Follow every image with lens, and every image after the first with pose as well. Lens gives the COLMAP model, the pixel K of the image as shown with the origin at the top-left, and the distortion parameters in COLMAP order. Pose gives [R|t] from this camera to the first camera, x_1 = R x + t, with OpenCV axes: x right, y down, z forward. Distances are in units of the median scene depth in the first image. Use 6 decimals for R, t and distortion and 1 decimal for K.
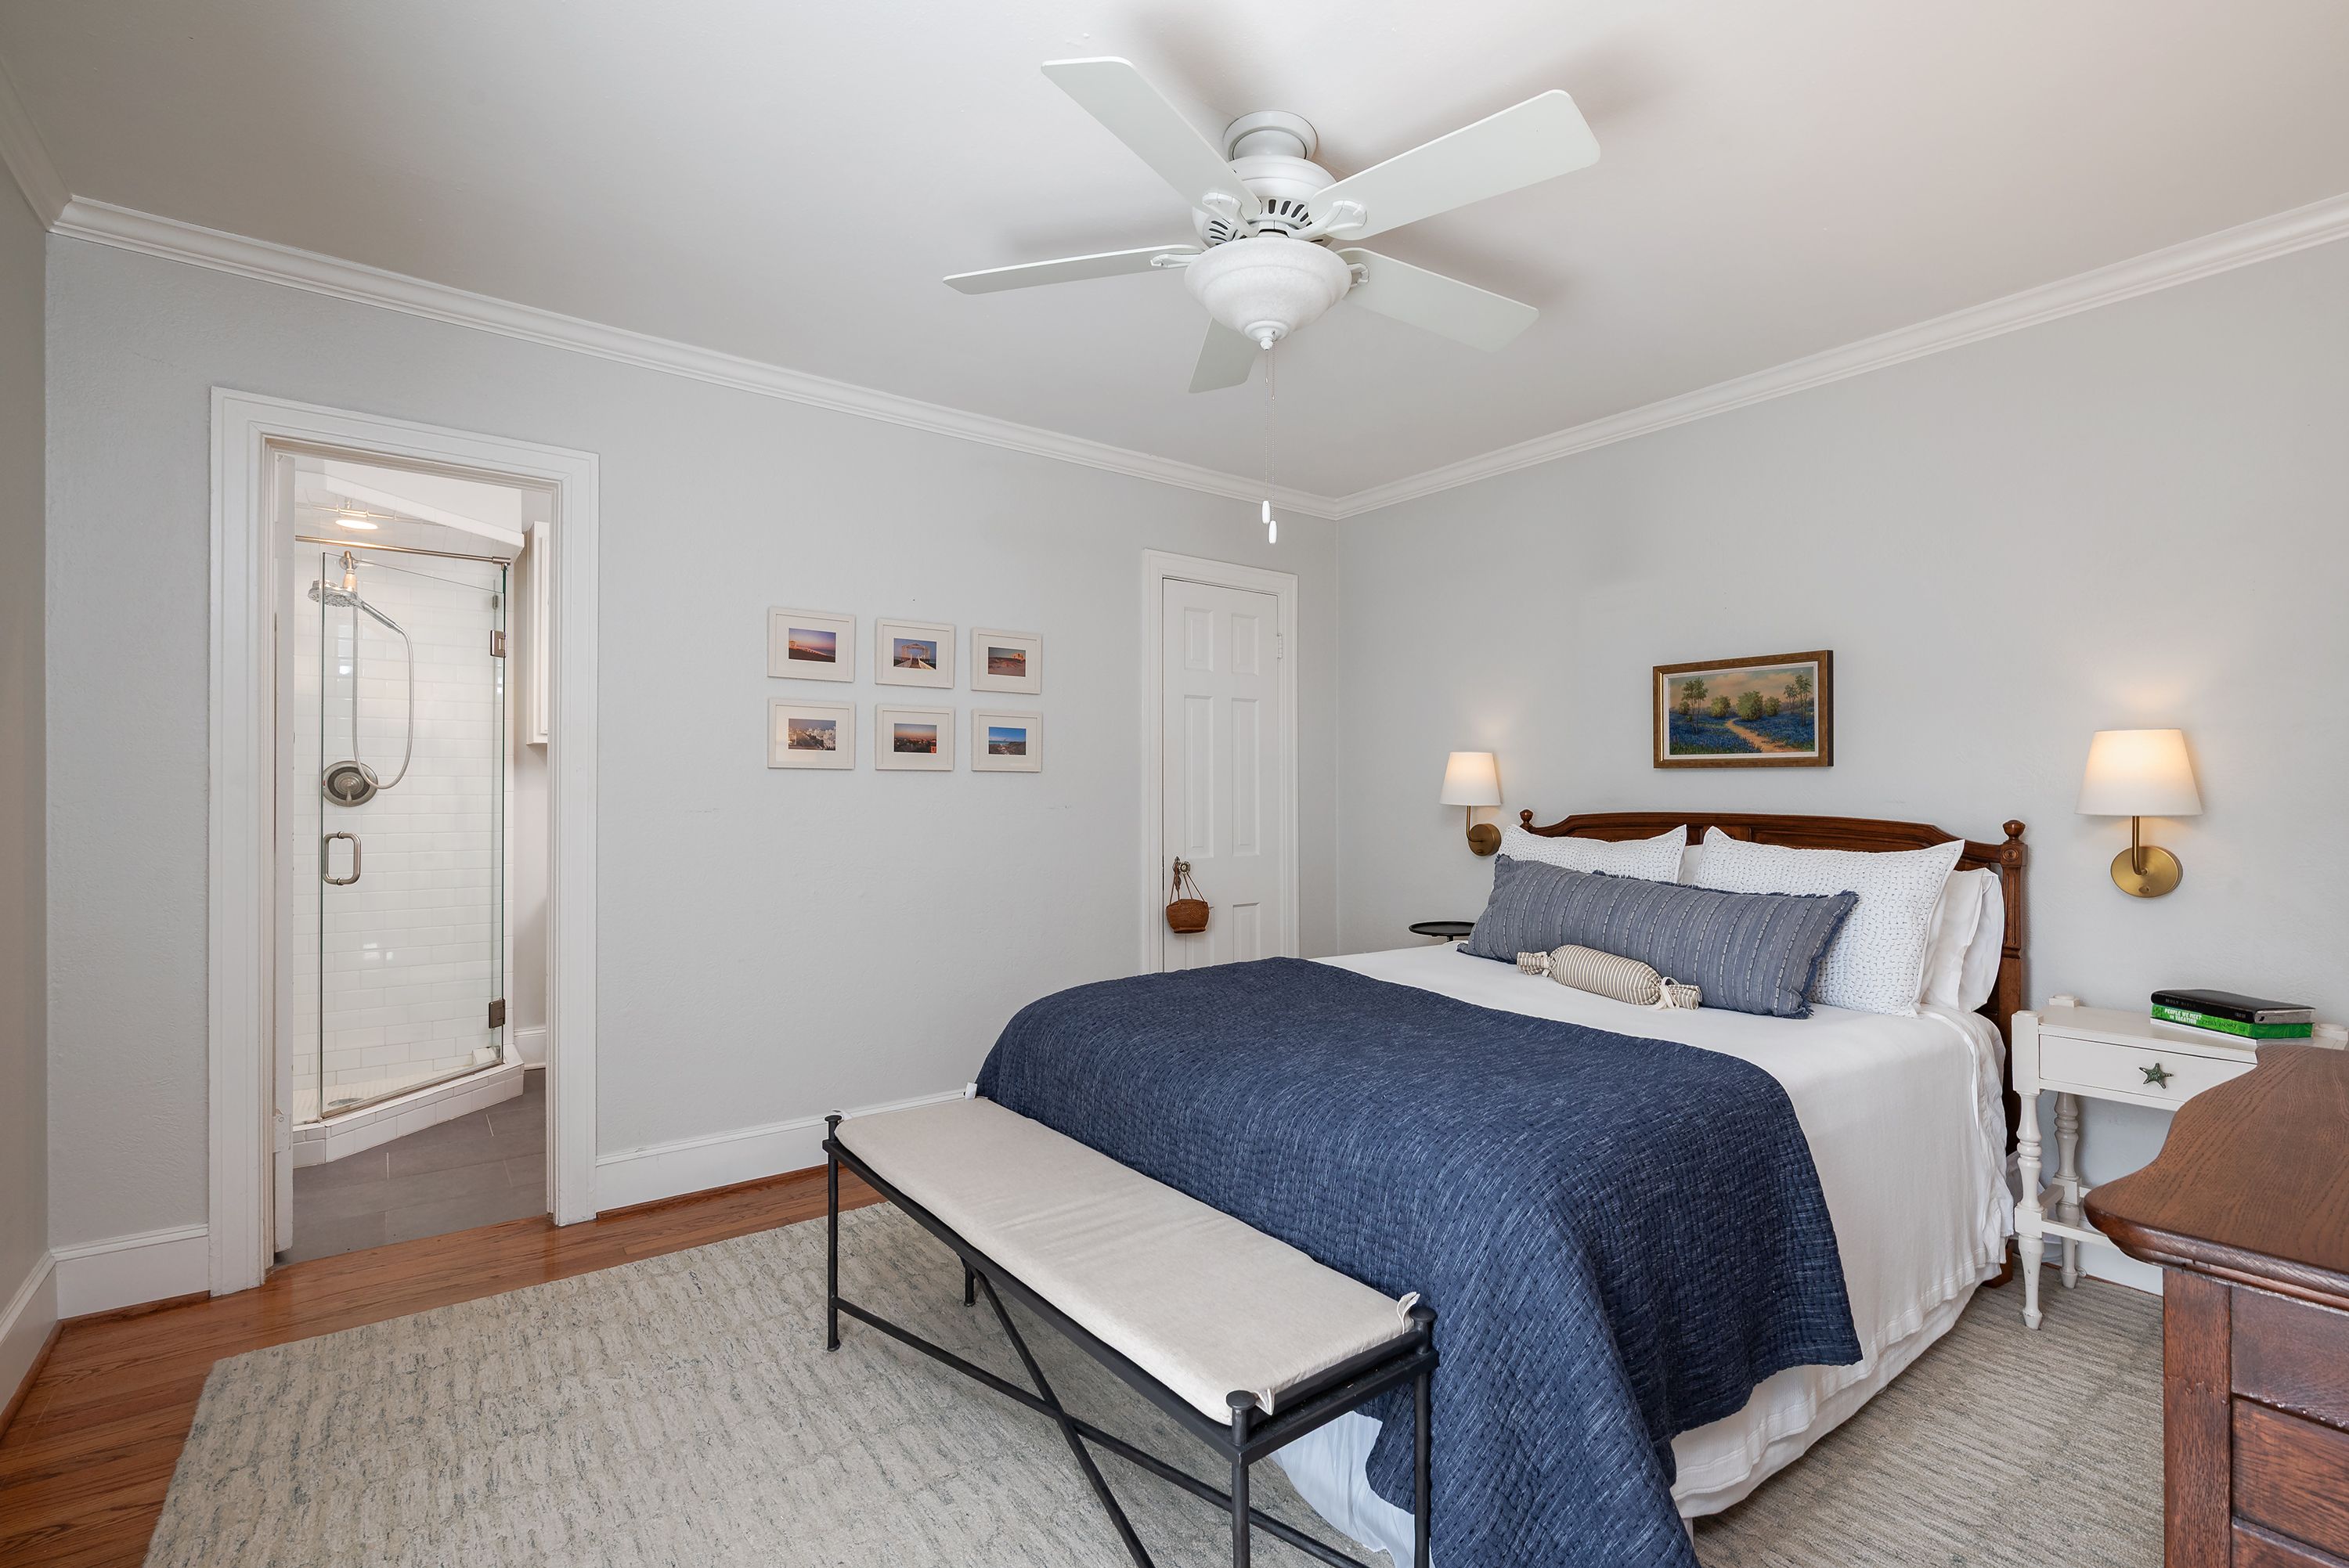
lens RADIAL K [[1049.7, 0, 1174.5], [0, 1049.7, 784.0], [0, 0, 1]] dist [0.000561, 0.000039]
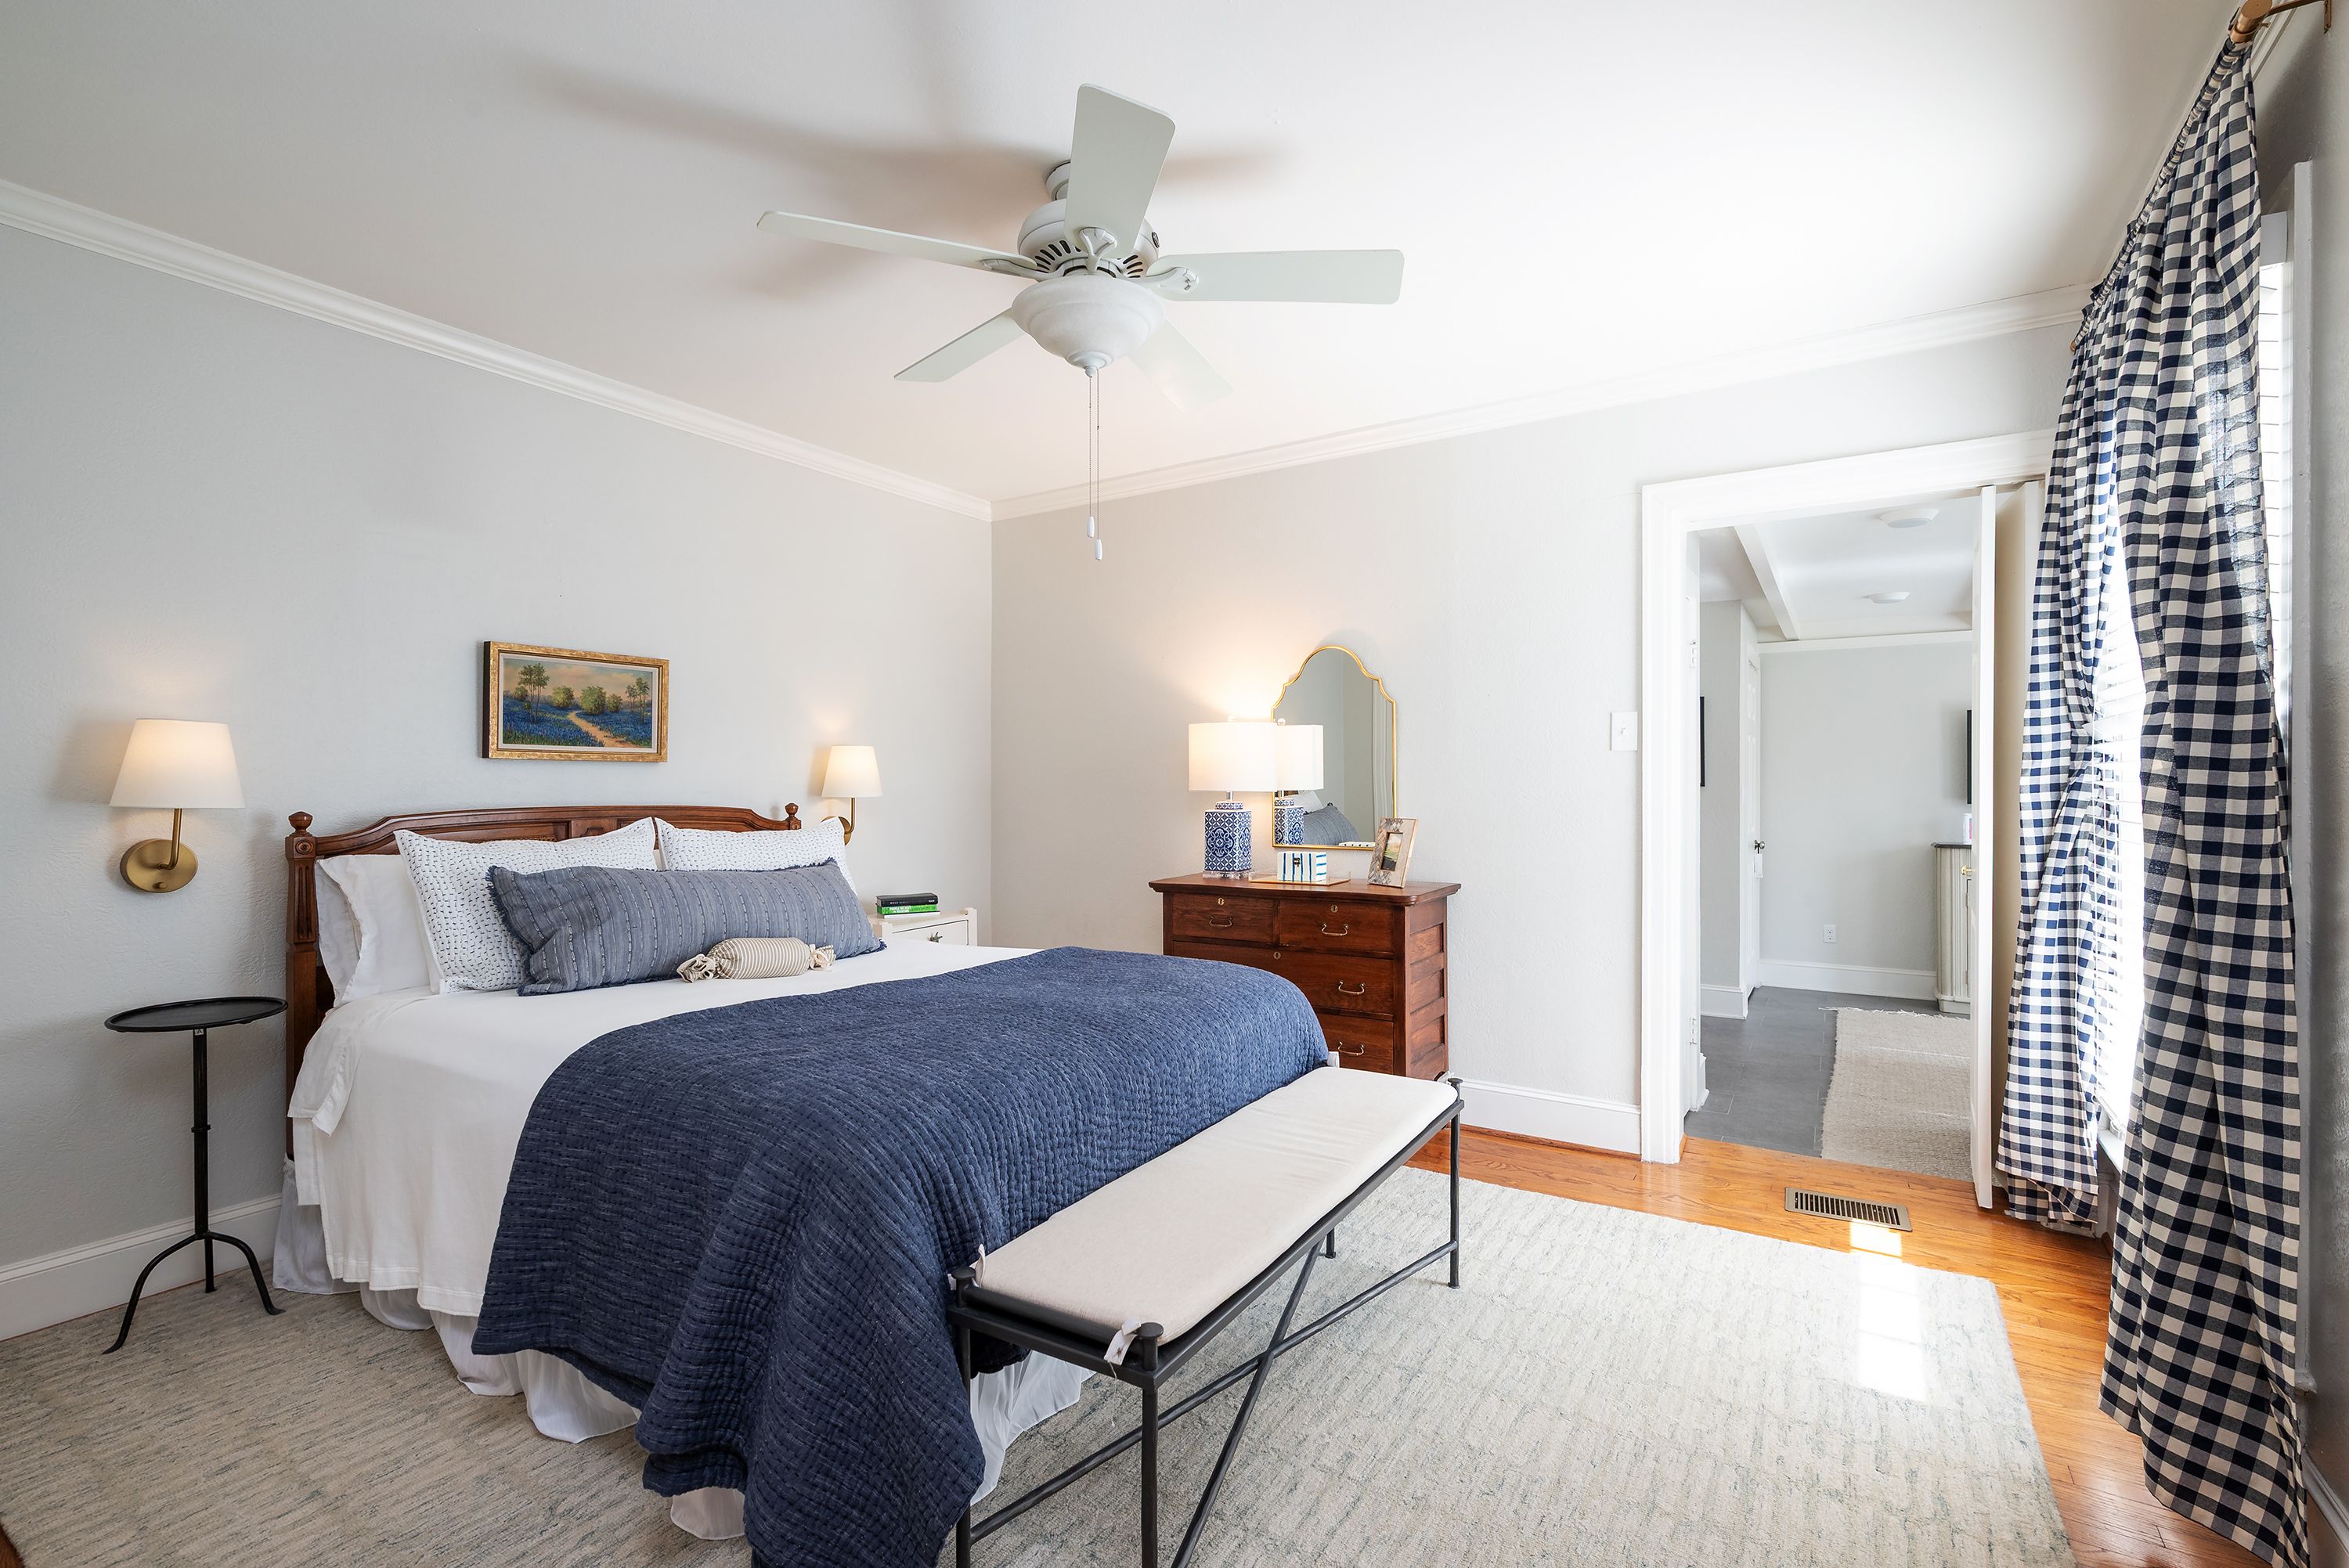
lens RADIAL K [[1049.7, 0, 1174.5], [0, 1049.7, 784.0], [0, 0, 1]] dist [0.000561, 0.000039]
pose [[-0.335974, -0.002003, 0.941869, -0.617743], [-0.005166, 0.999987, 0.000284, 0.004400], [-0.941857, -0.004770, -0.335980, 0.820940]]
